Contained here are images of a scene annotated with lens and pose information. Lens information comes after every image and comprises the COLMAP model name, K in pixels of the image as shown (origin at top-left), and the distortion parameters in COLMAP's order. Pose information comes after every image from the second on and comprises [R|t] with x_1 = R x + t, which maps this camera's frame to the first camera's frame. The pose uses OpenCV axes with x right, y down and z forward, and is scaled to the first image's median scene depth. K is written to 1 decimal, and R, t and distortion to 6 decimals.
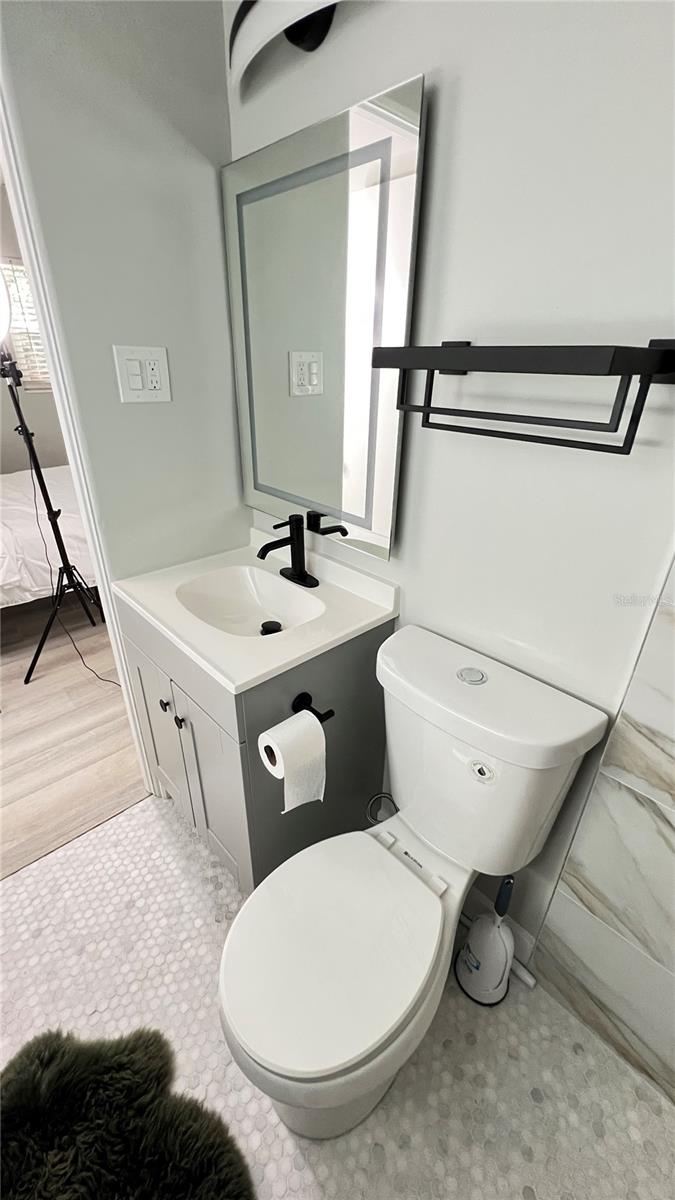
lens RADIAL K [[478.1, 0, 340.3], [0, 478.1, 598.7], [0, 0, 1]] dist [-0.000846, 0.000706]
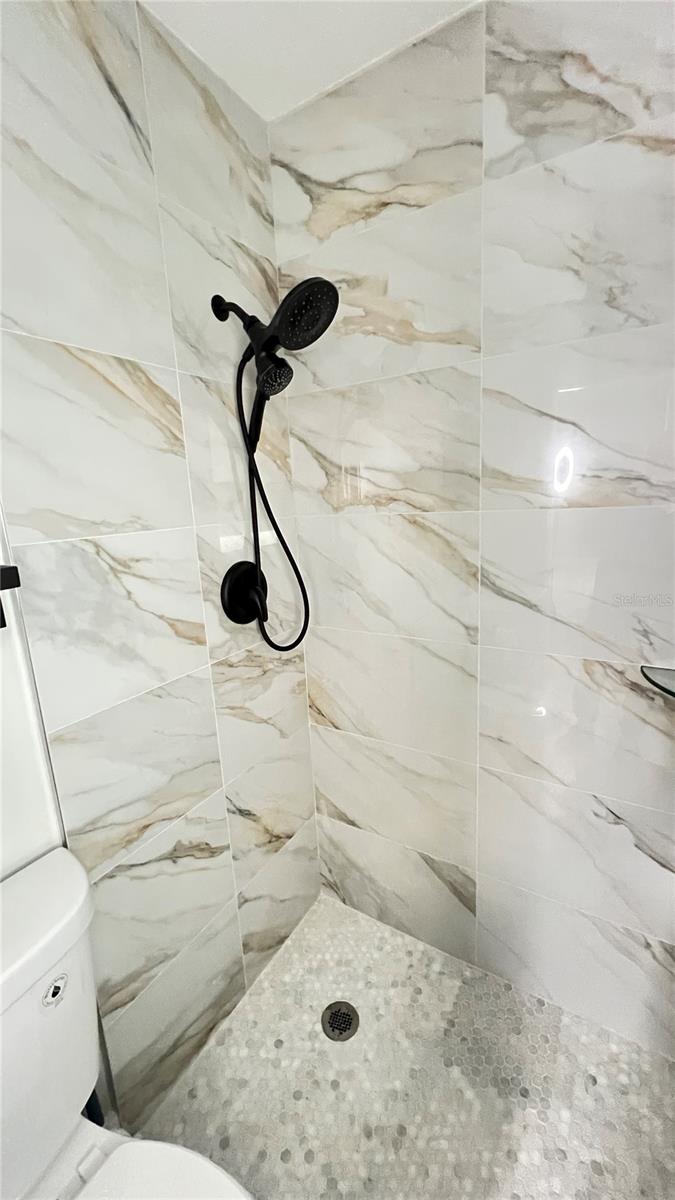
lens RADIAL K [[478.1, 0, 340.3], [0, 478.1, 598.7], [0, 0, 1]] dist [-0.000846, 0.000706]
pose [[-0.259591, -0.209841, 0.942645, -0.350978], [0.476669, 0.821073, 0.314046, -0.176337], [-0.839880, 0.530854, -0.113118, 0.180353]]
